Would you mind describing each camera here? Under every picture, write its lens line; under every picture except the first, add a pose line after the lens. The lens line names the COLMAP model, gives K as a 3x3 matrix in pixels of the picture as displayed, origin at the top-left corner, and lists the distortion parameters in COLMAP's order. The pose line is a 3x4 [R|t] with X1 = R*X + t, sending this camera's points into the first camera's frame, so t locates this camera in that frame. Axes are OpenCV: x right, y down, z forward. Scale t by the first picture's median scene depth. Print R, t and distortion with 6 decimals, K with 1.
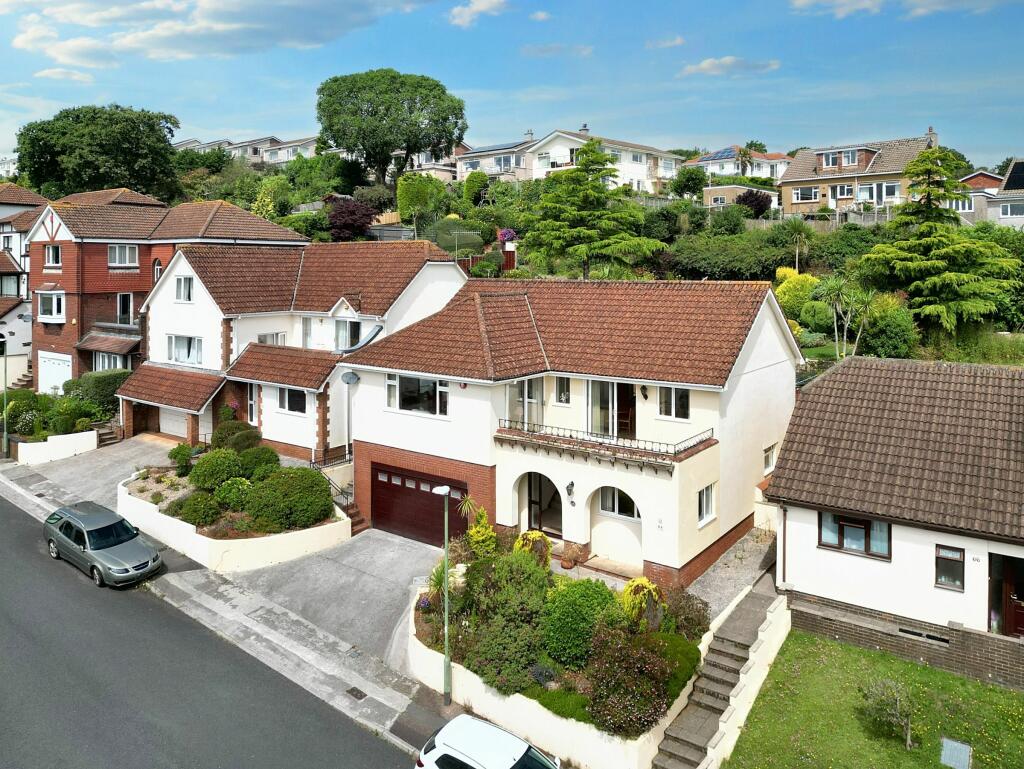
lens RADIAL K [[718.6, 0, 533.5], [0, 718.6, 277.2], [0, 0, 1]] dist [0.004960, -0.005498]
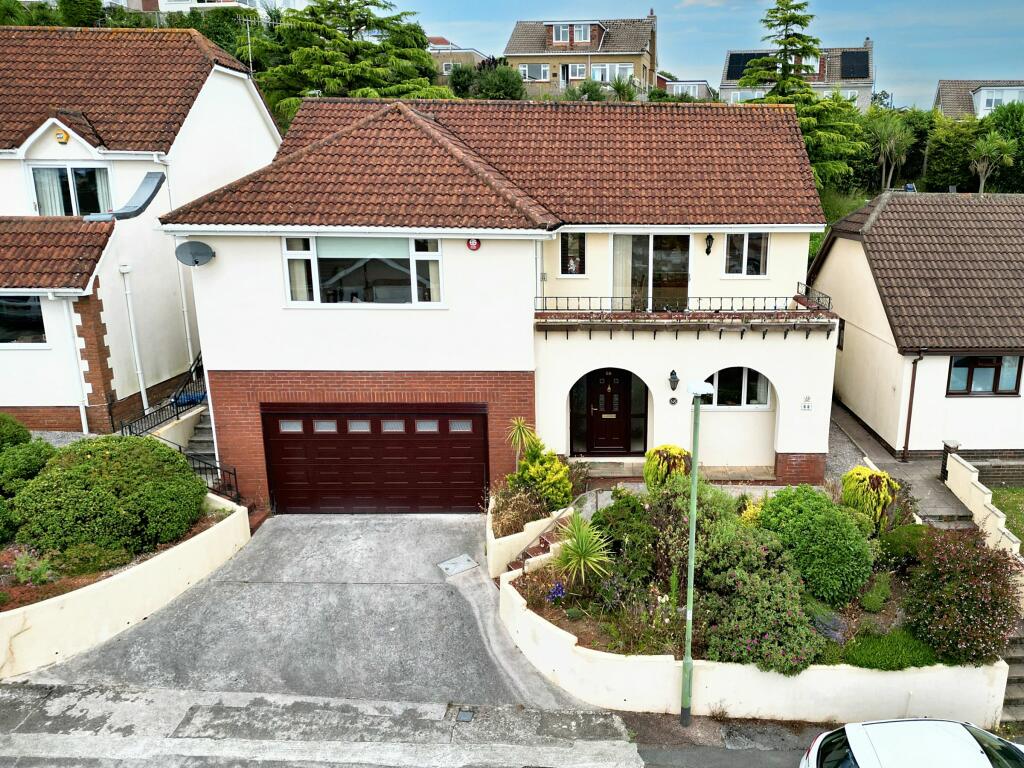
lens RADIAL K [[740.7, 0, 636.6], [0, 740.7, 371.6], [0, 0, 1]] dist [-0.008723, -0.003942]
pose [[0.803802, -0.138237, 0.578612, -0.329905], [-0.000450, 0.972486, 0.232962, 0.103462], [-0.594896, -0.187516, 0.781624, 0.401862]]
